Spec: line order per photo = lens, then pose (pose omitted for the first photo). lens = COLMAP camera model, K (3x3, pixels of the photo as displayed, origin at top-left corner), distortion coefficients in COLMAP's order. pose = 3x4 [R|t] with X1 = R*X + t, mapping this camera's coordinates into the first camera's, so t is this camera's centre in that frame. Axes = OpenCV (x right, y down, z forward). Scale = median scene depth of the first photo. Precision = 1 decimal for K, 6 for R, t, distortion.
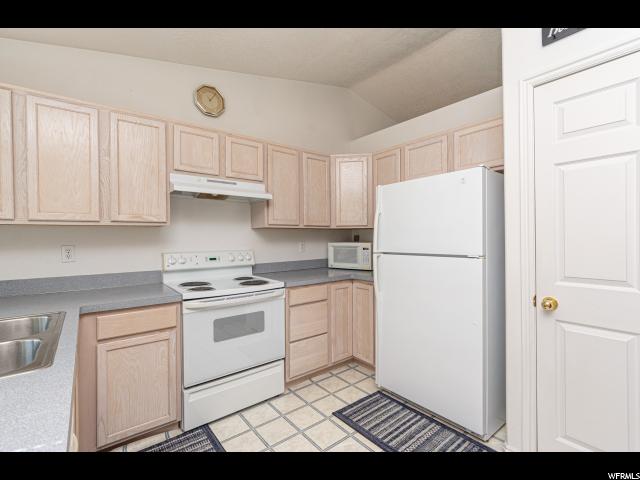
lens RADIAL K [[302.0, 0, 321.6], [0, 302.0, 238.9], [0, 0, 1]] dist [0.009335, -0.002037]
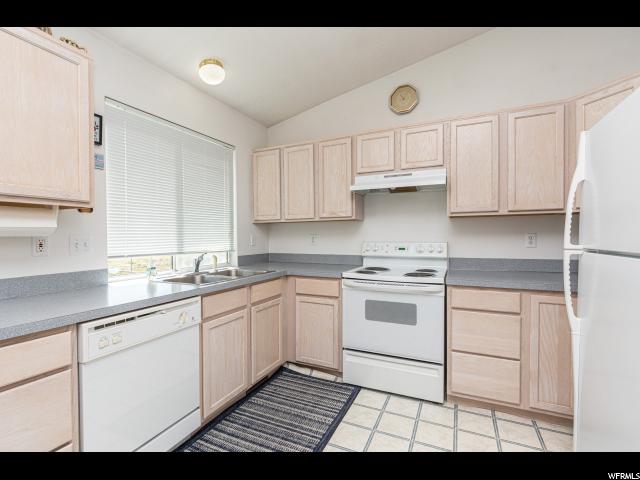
lens RADIAL K [[302.0, 0, 320.1], [0, 302.0, 240.5], [0, 0, 1]] dist [0.009335, -0.002037]
pose [[0.425047, 0.017522, -0.905002, 0.514889], [-0.002009, 0.999828, 0.018414, 0.020075], [0.905169, -0.006009, 0.425009, 0.309300]]
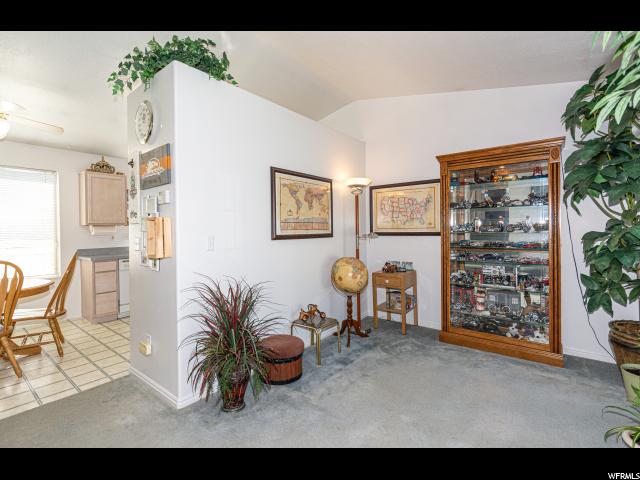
lens RADIAL K [[302.0, 0, 313.3], [0, 302.0, 234.2], [0, 0, 1]] dist [0.009335, -0.002037]
pose [[0.196743, 0.022142, -0.980205, 2.165861], [0.001369, 0.999738, 0.022858, -0.034157], [0.980454, -0.005839, 0.196661, 1.070149]]
